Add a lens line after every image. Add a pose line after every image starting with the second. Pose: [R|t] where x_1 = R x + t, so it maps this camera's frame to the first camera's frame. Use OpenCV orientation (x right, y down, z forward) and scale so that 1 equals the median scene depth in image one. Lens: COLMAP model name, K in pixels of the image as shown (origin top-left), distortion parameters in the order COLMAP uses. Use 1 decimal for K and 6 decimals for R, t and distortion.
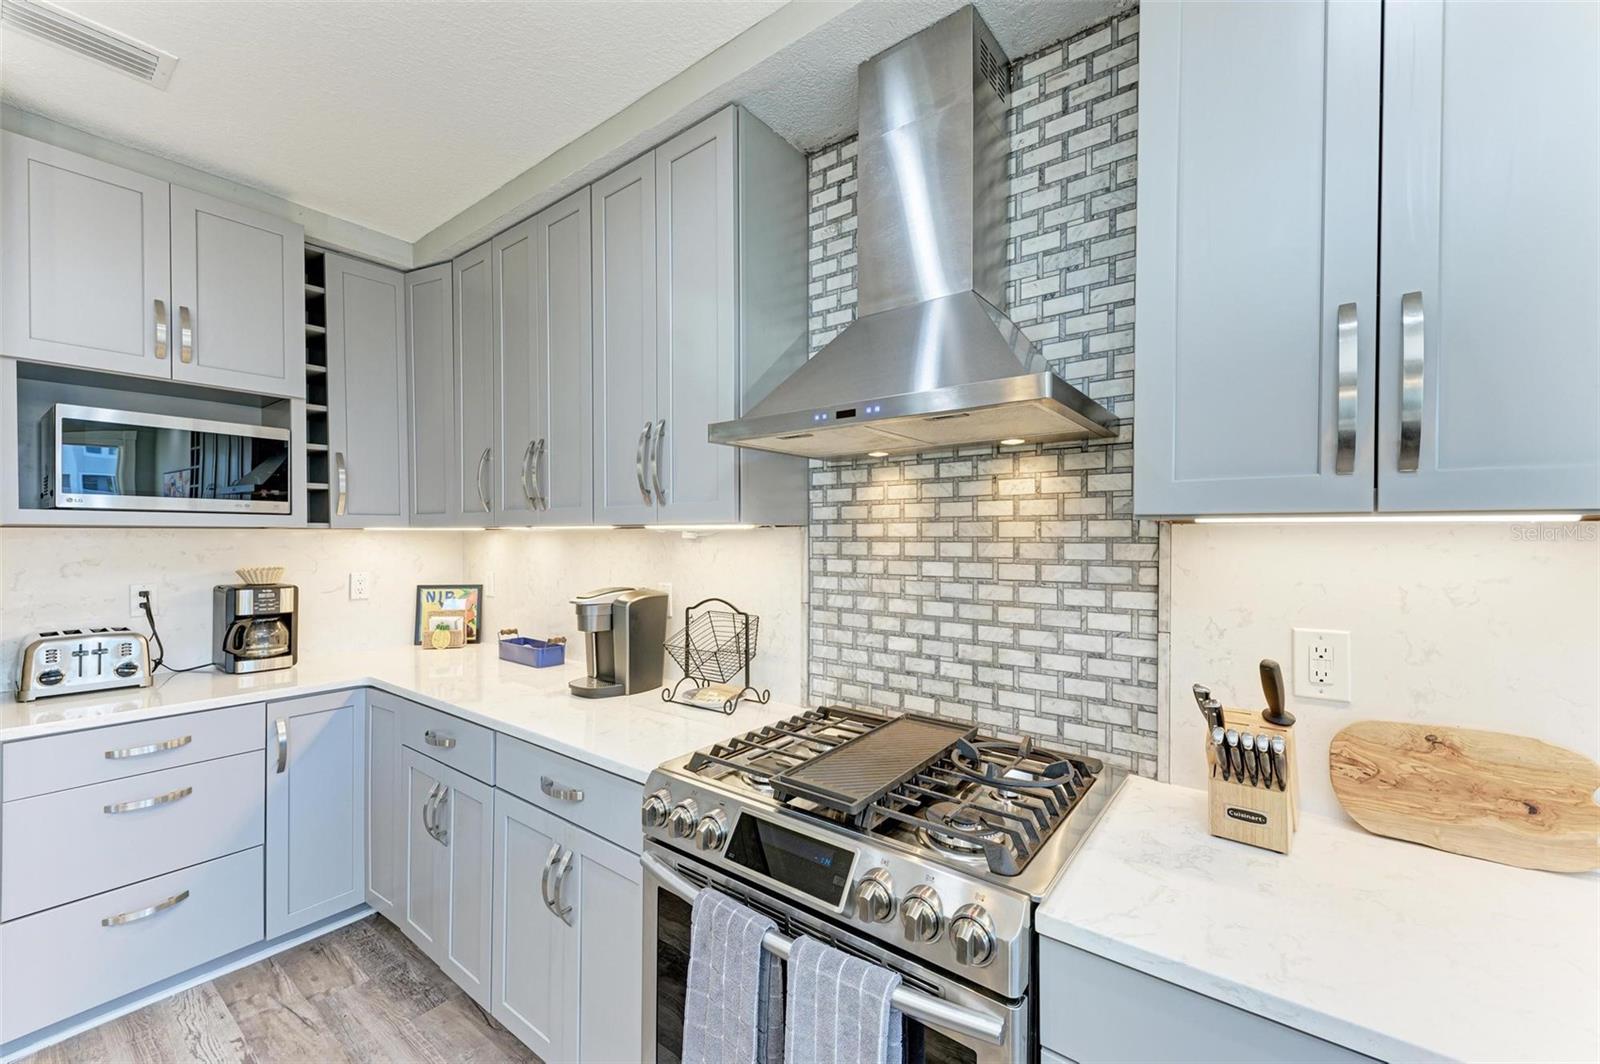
lens RADIAL K [[635.5, 0, 798.2], [0, 635.5, 537.5], [0, 0, 1]] dist [0.009728, -0.000158]
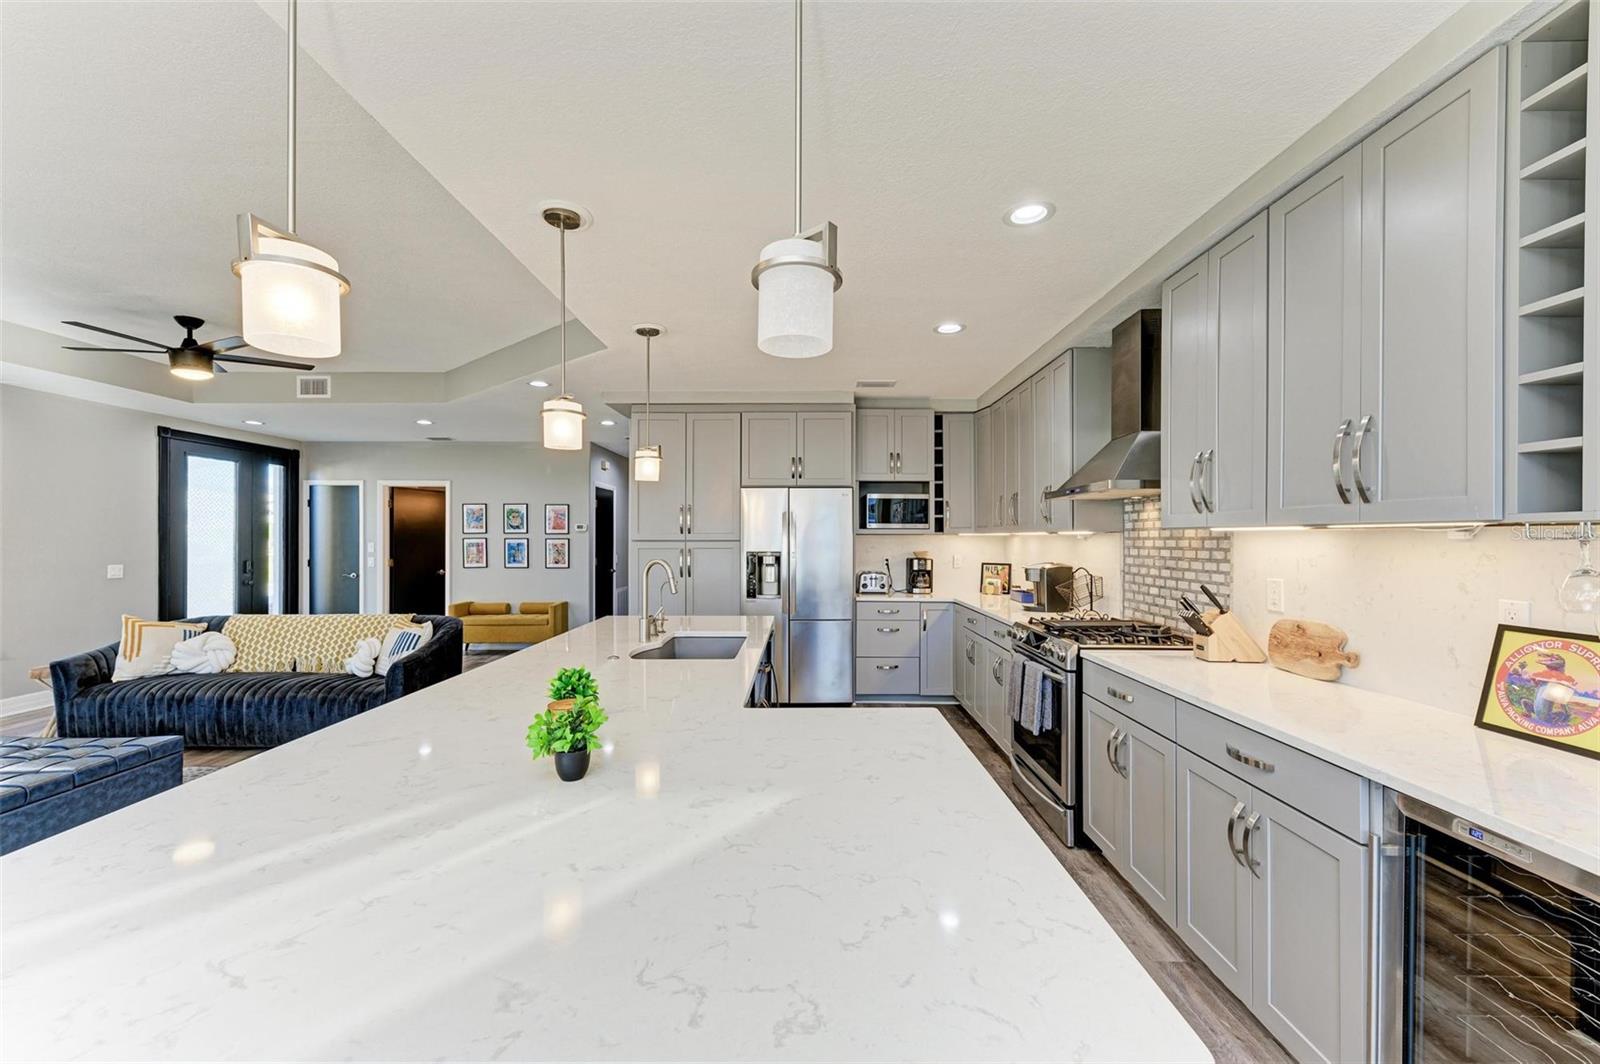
lens RADIAL K [[614.6, 0, 805.3], [0, 614.6, 537.7], [0, 0, 1]] dist [0.005676, -0.000372]
pose [[0.605226, -0.001819, -0.796052, 0.952116], [-0.002078, 0.999990, -0.003865, 0.009201], [0.796051, 0.003994, 0.605216, -0.959592]]
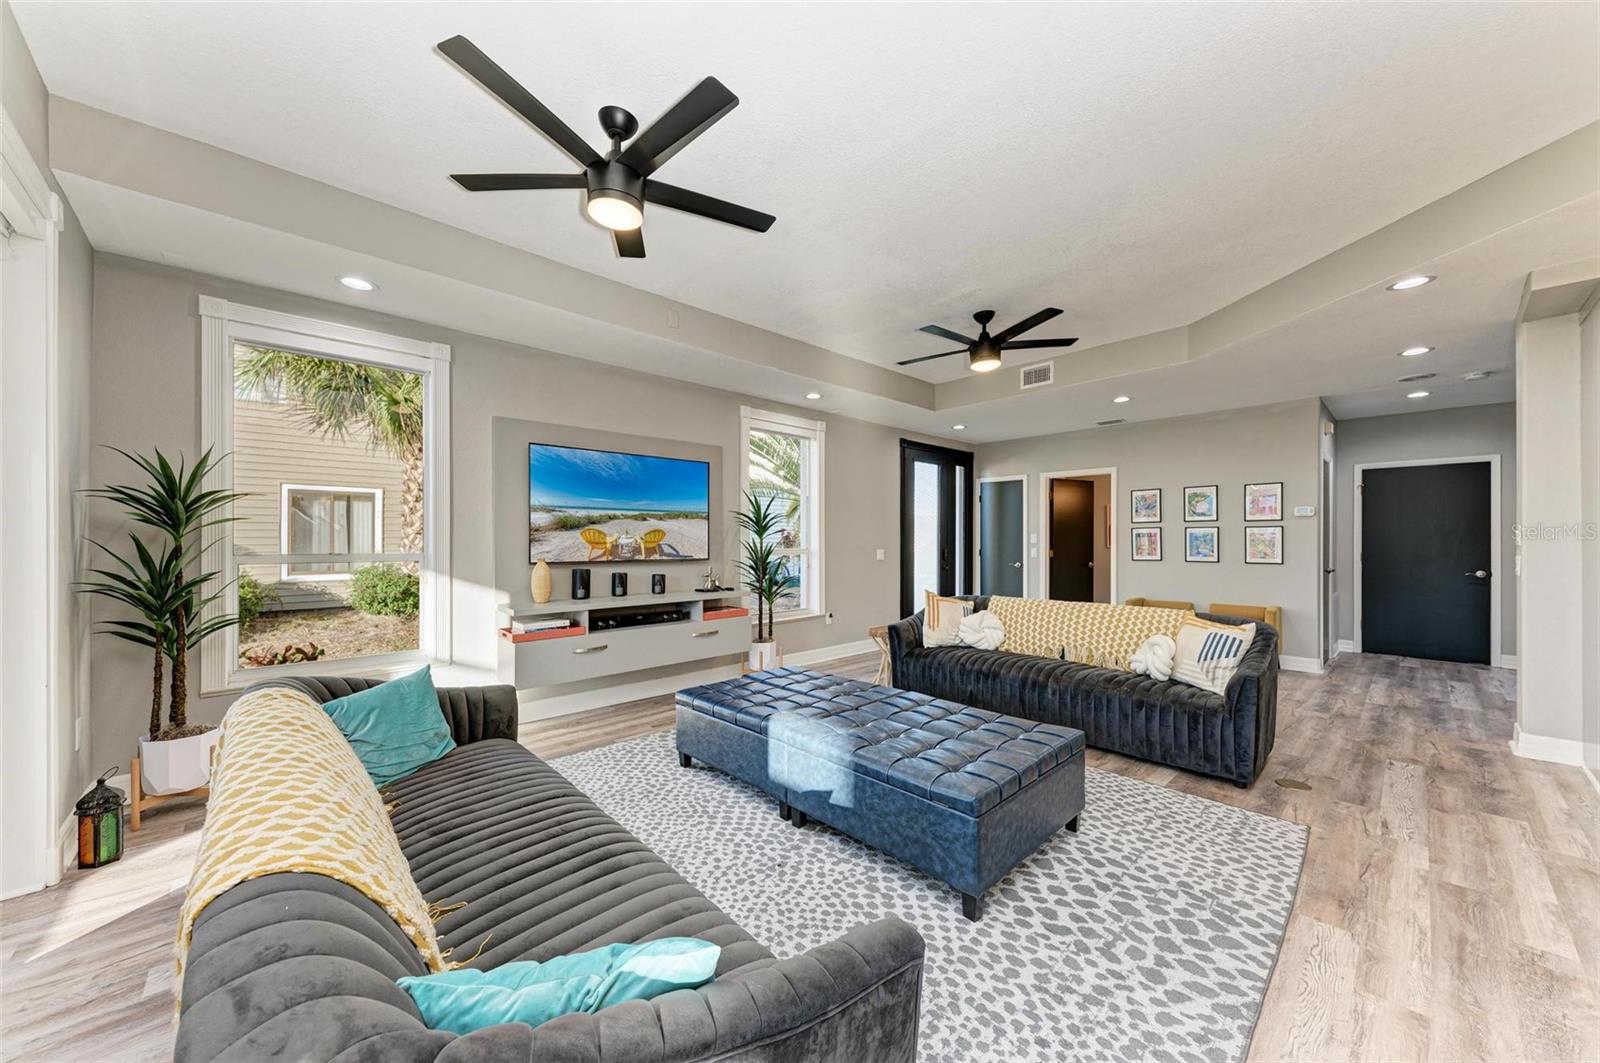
lens RADIAL K [[578.3, 0, 803.7], [0, 578.3, 538.1], [0, 0, 1]] dist [0.005495, -0.000007]
pose [[-0.165321, -0.005200, -0.986226, 0.118976], [-0.002798, 0.999985, -0.004803, 0.085628], [0.986236, 0.001965, -0.165333, -1.693919]]
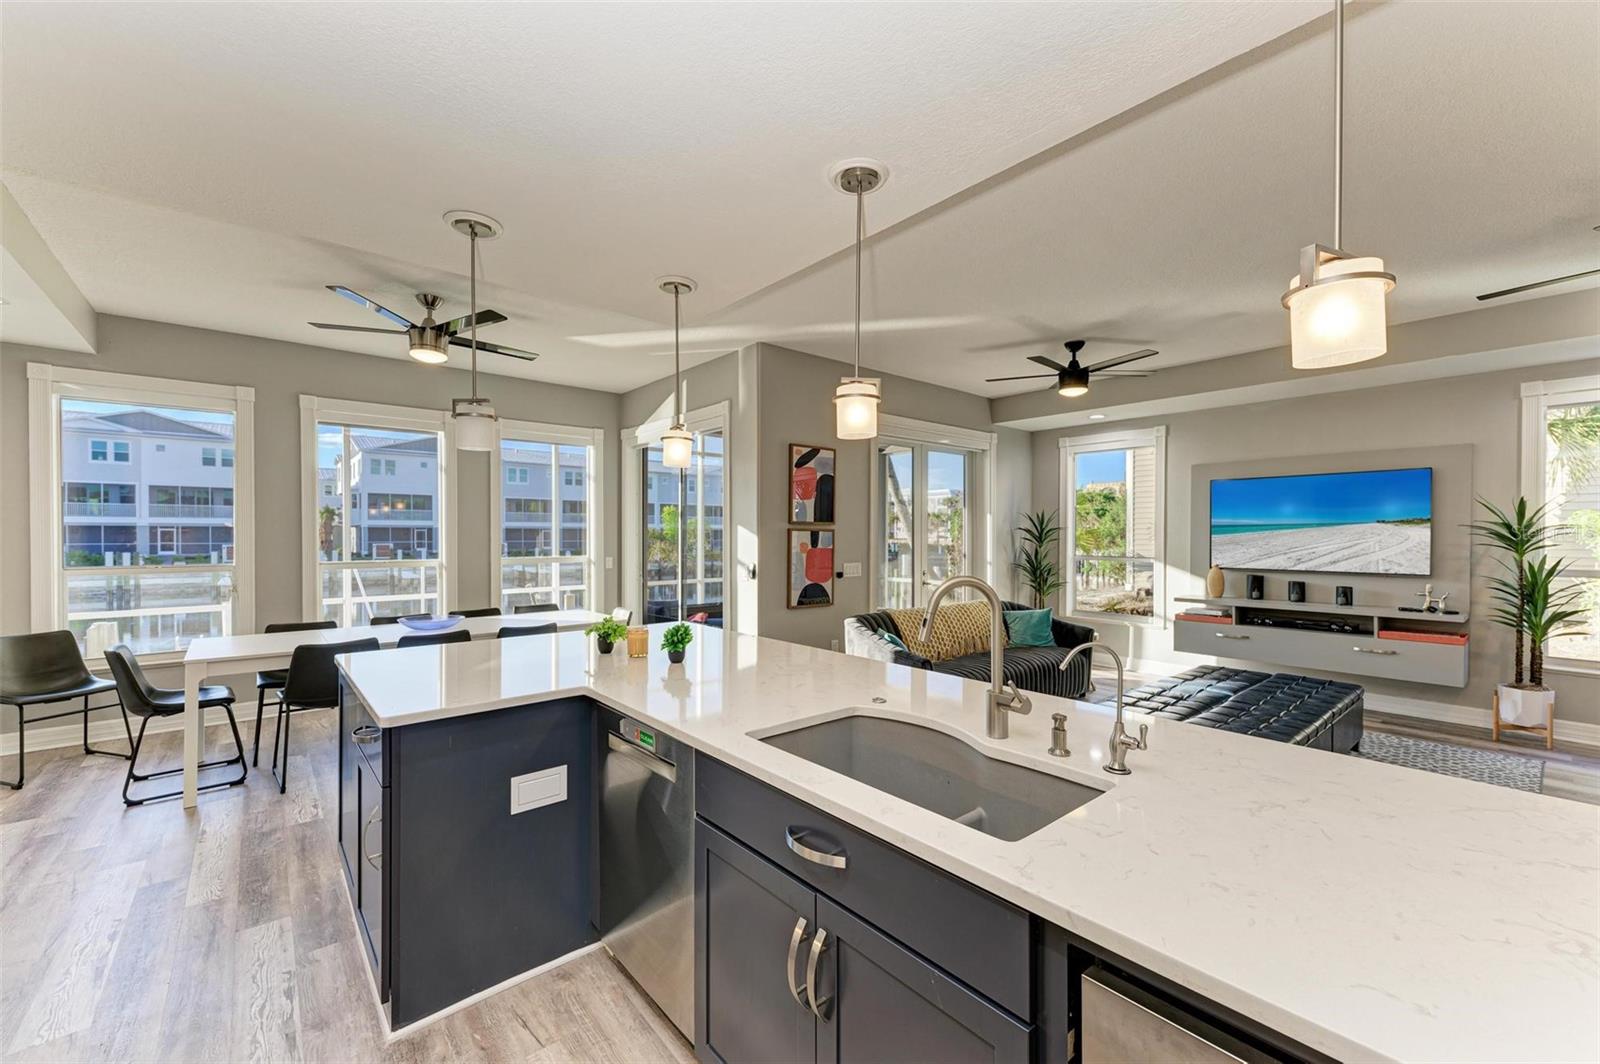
lens RADIAL K [[635.5, 0, 798.2], [0, 635.5, 537.5], [0, 0, 1]] dist [0.009728, -0.000158]
pose [[-0.975745, -0.004533, 0.218862, -0.474774], [-0.003260, 0.999976, 0.006178, 0.005931], [-0.218885, 0.005314, -0.975736, 0.534797]]
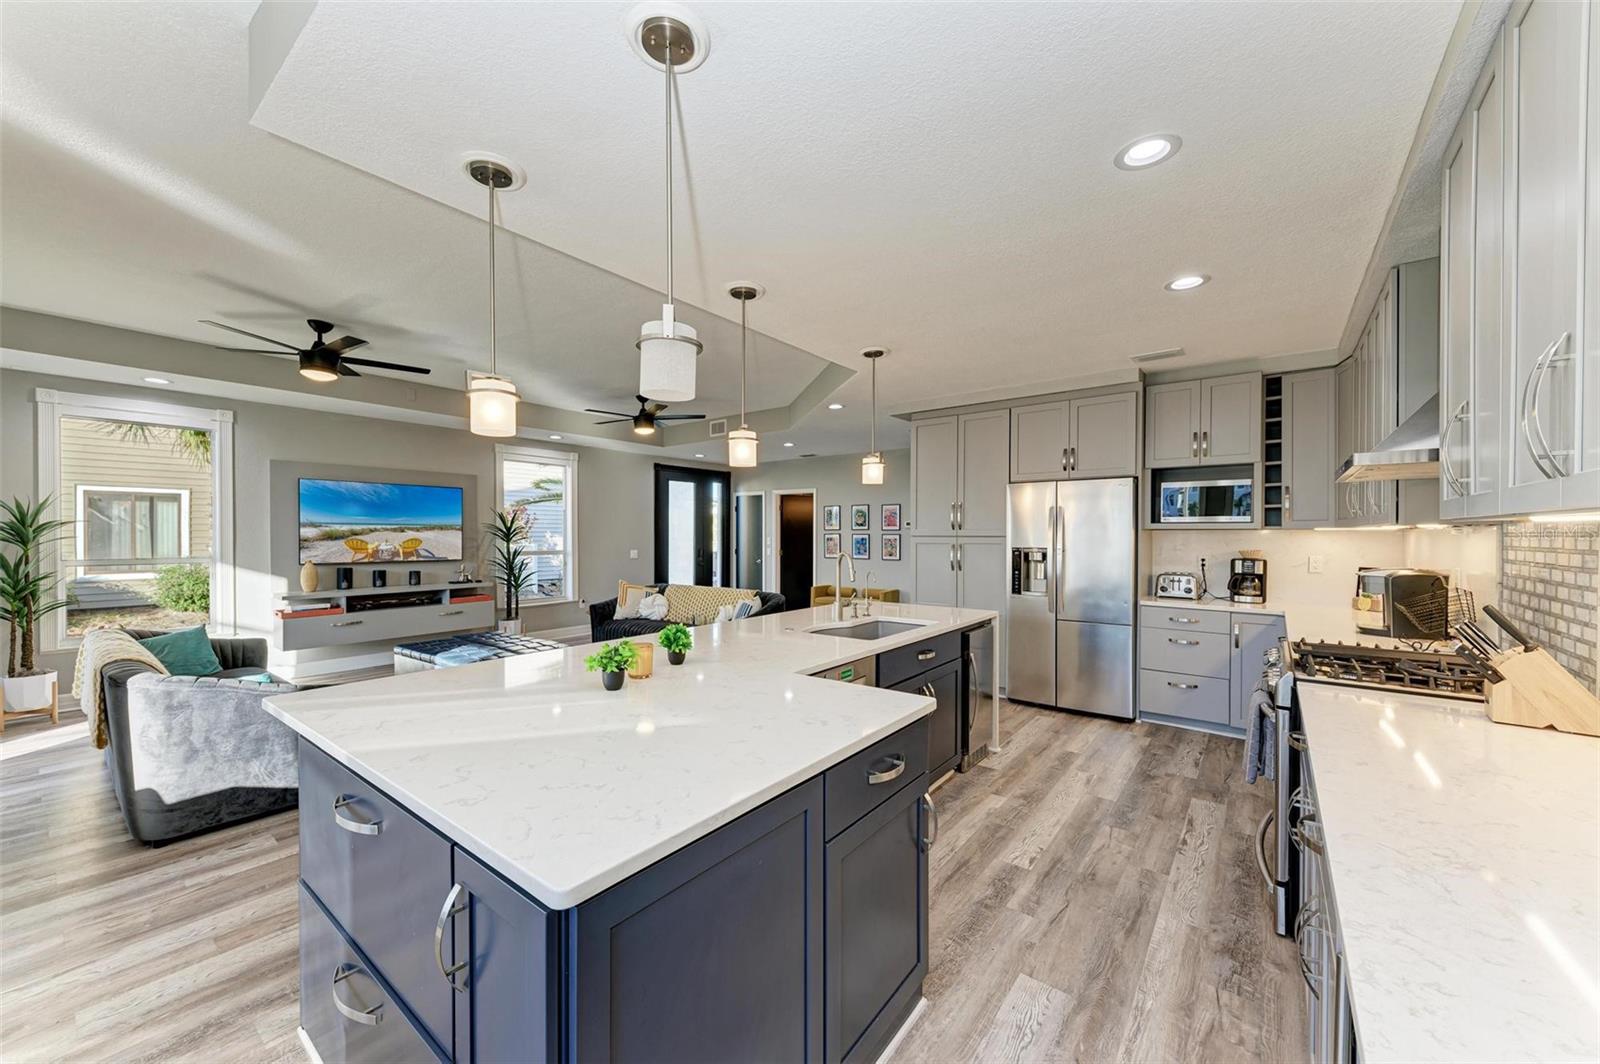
lens RADIAL K [[596.2, 0, 806.0], [0, 596.2, 537.4], [0, 0, 1]] dist [0.011286, -0.004860]
pose [[-0.003973, 0.004236, -0.999983, 1.264876], [-0.004066, 0.999983, 0.004252, 0.009880], [0.999984, 0.004083, -0.003956, -0.425462]]
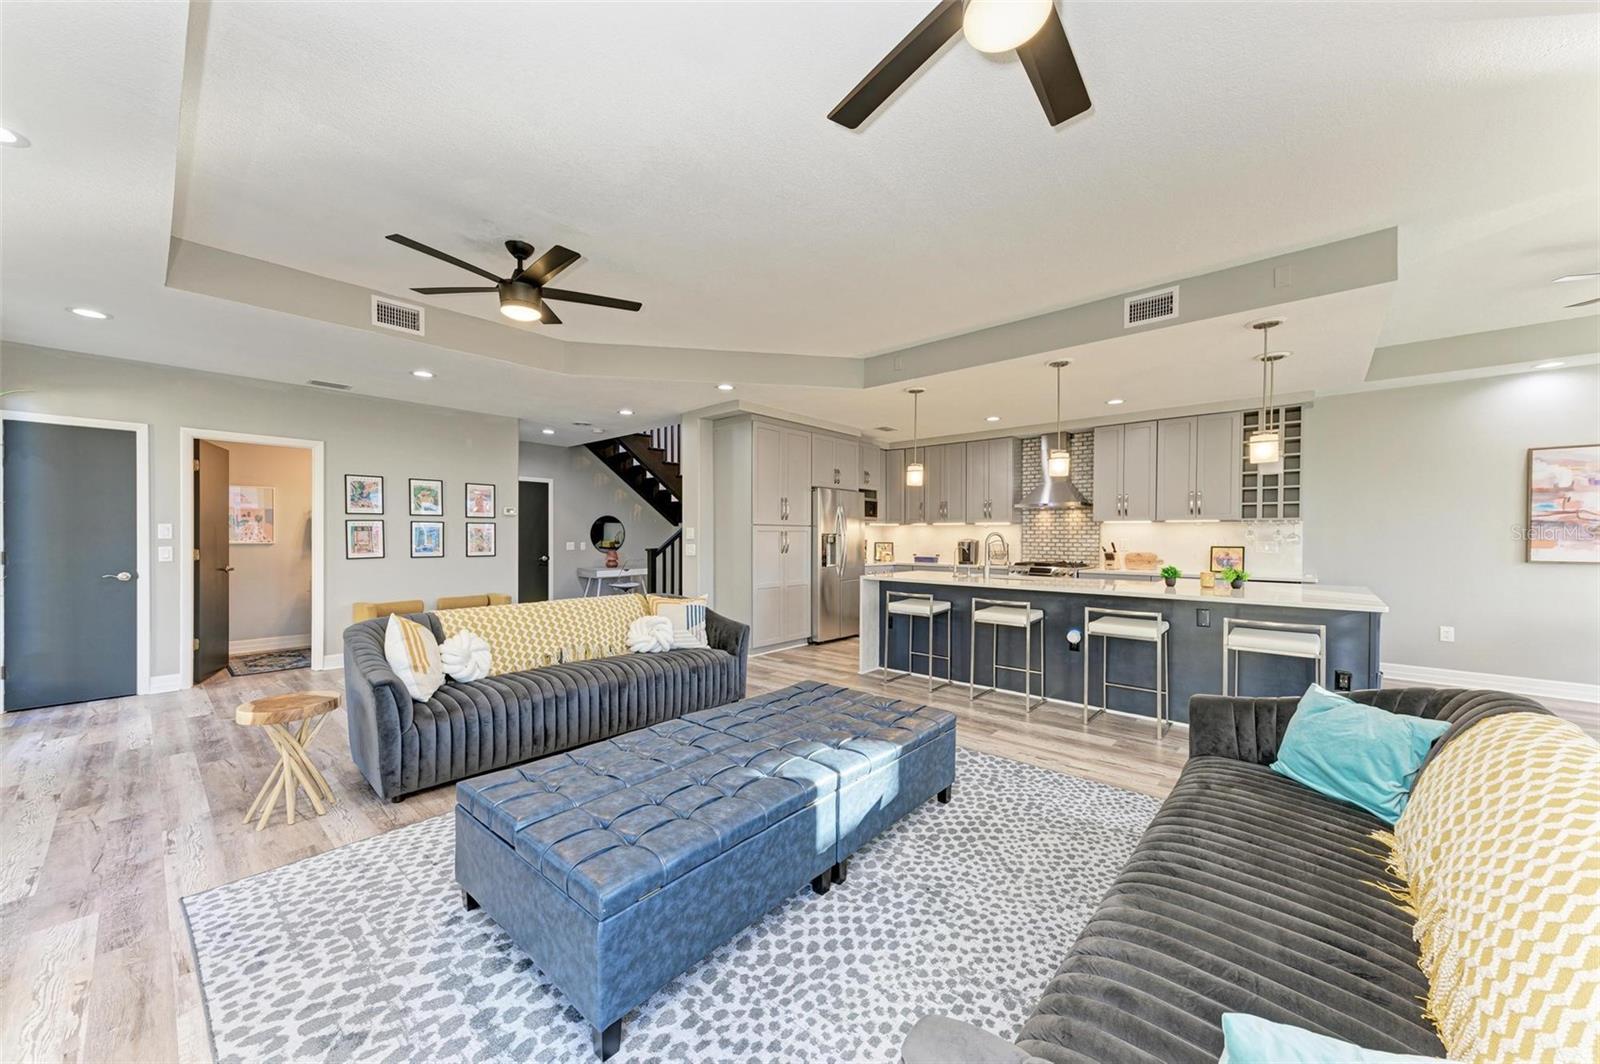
lens RADIAL K [[570.3, 0, 799.5], [0, 570.3, 542.8], [0, 0, 1]] dist [0.016364, -0.006311]
pose [[0.997099, 0.003202, -0.076042, -1.212623], [-0.002570, 0.999961, 0.008402, 0.086988], [0.076066, -0.008183, 0.997069, -3.039353]]
